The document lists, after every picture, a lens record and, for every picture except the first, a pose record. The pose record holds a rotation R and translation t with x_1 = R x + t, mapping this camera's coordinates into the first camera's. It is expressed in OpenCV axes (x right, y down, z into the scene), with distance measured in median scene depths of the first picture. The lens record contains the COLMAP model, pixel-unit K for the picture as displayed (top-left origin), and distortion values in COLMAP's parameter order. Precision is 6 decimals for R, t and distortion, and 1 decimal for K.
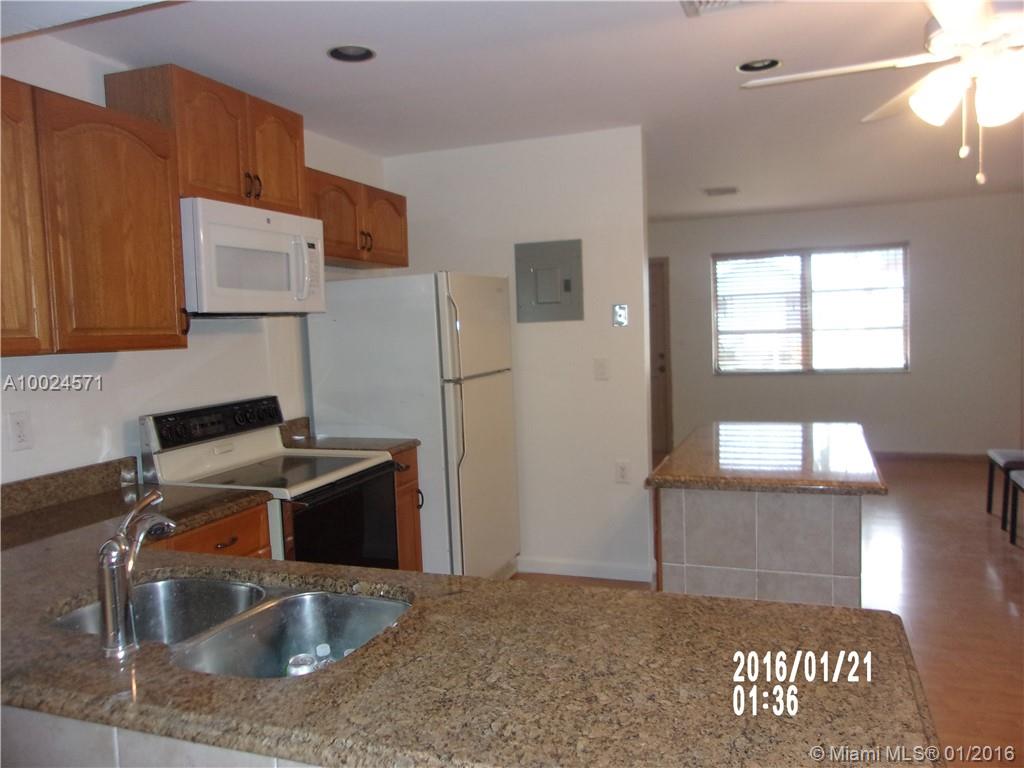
lens RADIAL K [[809.8, 0, 506.4], [0, 809.8, 380.5], [0, 0, 1]] dist [-0.004805, 0.012110]
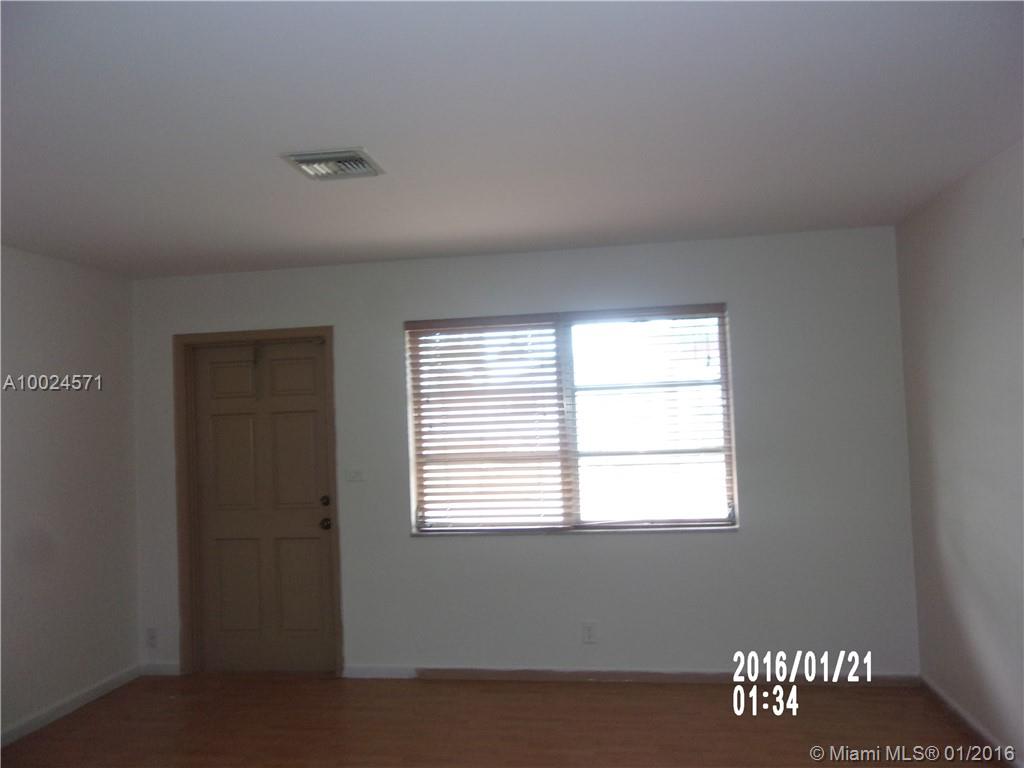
lens RADIAL K [[809.8, 0, 515.9], [0, 809.8, 385.9], [0, 0, 1]] dist [-0.004805, 0.012110]
pose [[0.977794, 0.010908, 0.209286, 0.215399], [0.014909, 0.992493, -0.121385, -0.042050], [-0.209039, 0.121810, 0.970291, 0.448385]]
